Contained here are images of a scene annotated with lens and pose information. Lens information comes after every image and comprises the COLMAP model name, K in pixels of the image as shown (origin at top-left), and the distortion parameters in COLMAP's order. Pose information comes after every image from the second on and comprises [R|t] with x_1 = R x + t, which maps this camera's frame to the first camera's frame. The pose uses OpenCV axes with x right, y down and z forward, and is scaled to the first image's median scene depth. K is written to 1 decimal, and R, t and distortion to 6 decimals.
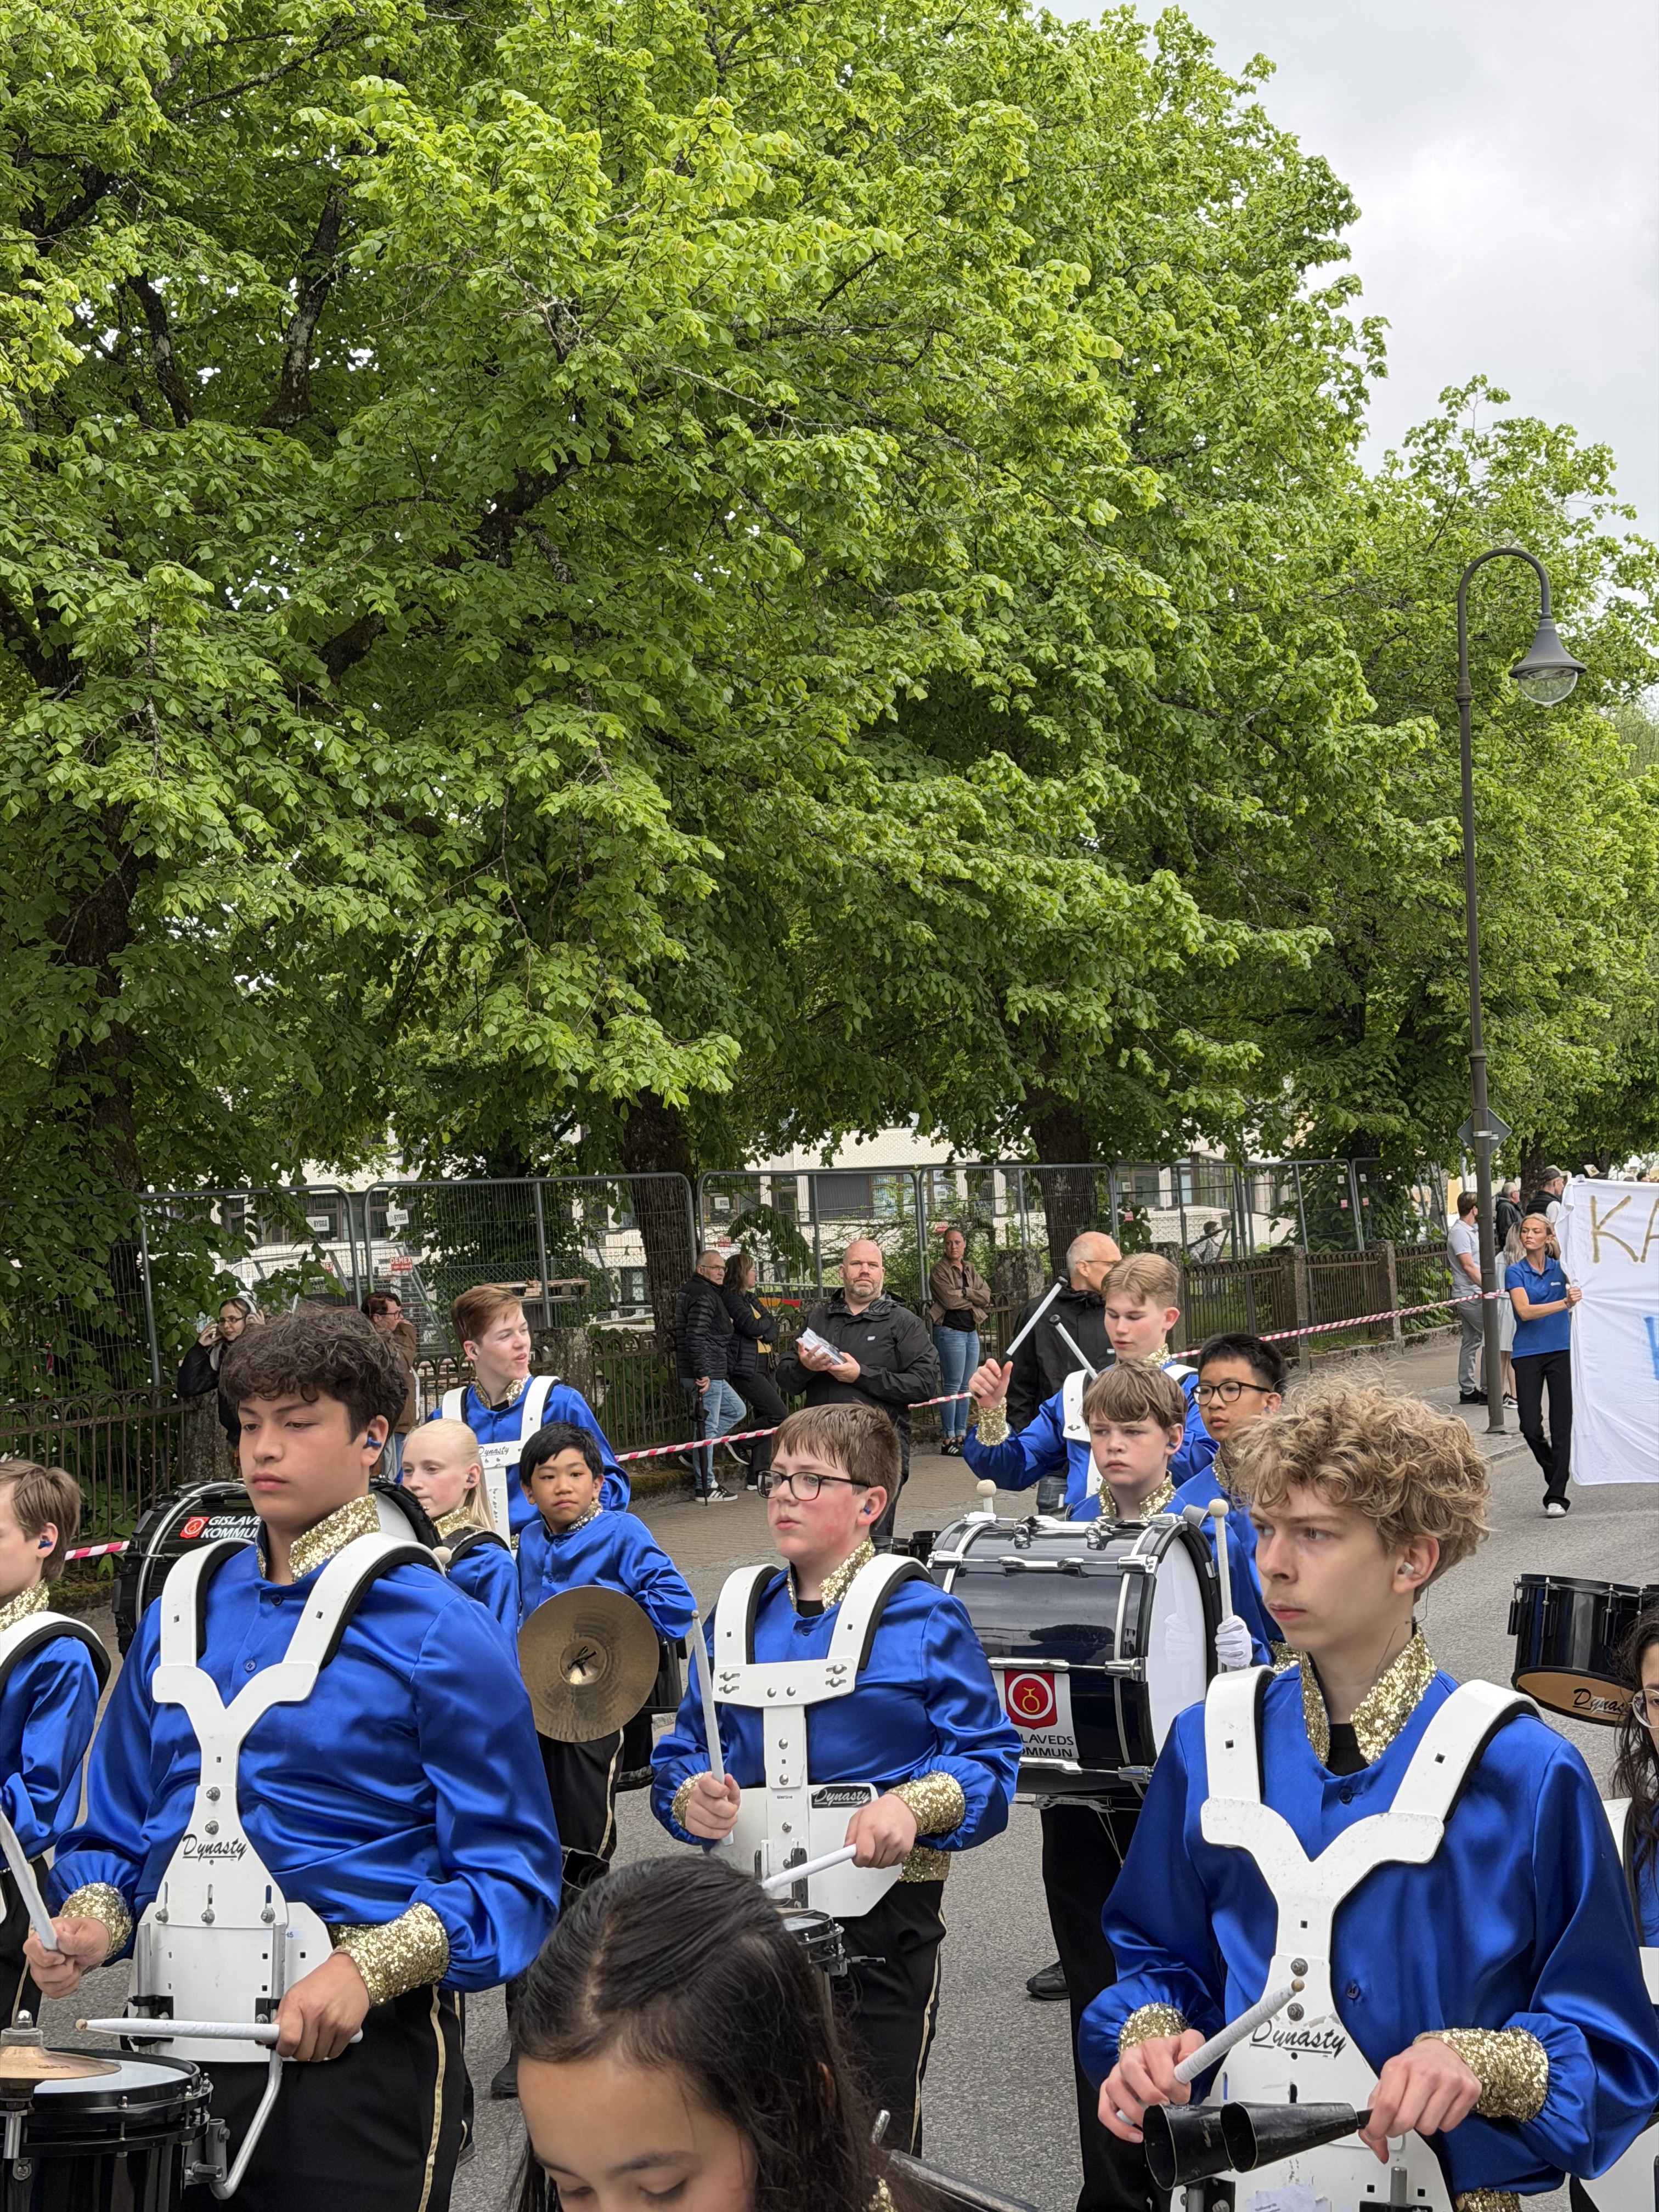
lens RADIAL K [[2927.5, 0, 841.1], [0, 2927.5, 1099.2], [0, 0, 1]] dist [0.057842, 0.000000]
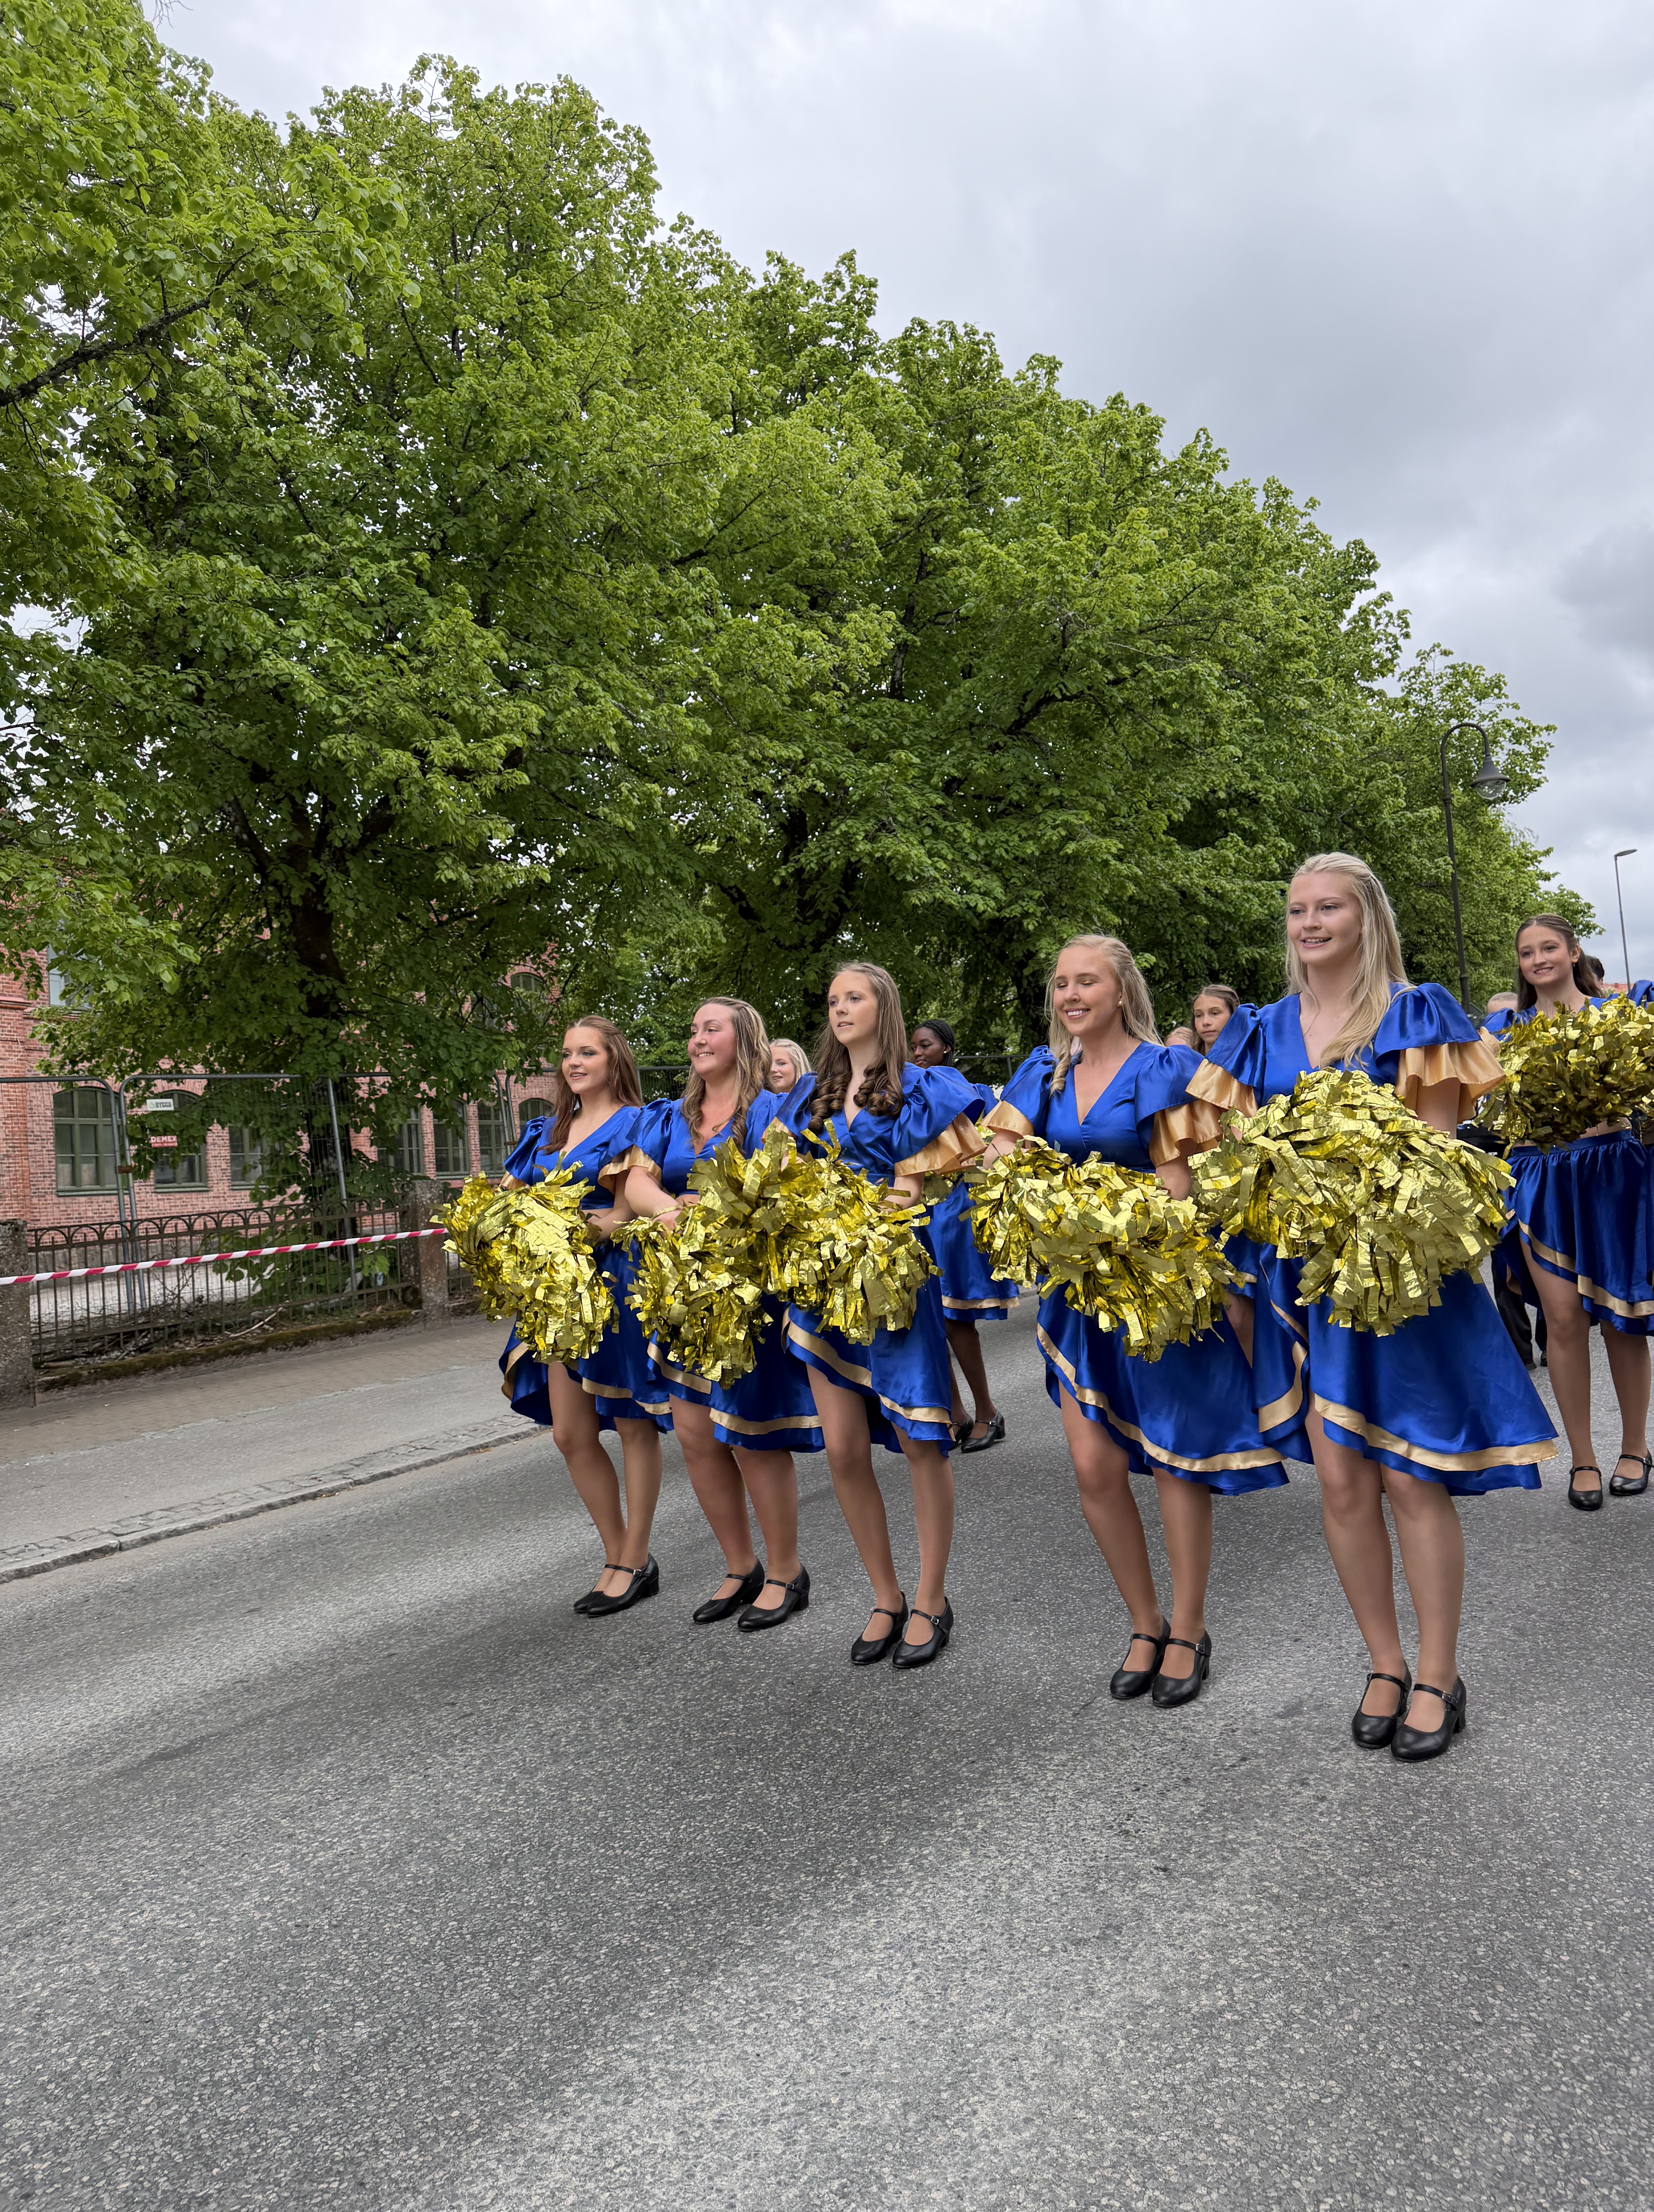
lens RADIAL K [[1472.5, 0, 861.8], [0, 1472.5, 1095.9], [0, 0, 1]] dist [0.040230, -0.029531]
pose [[0.990206, -0.051747, -0.129669, -0.069691], [0.053605, 0.998503, 0.010878, 0.037372], [0.128912, -0.017723, 0.991498, -0.070804]]
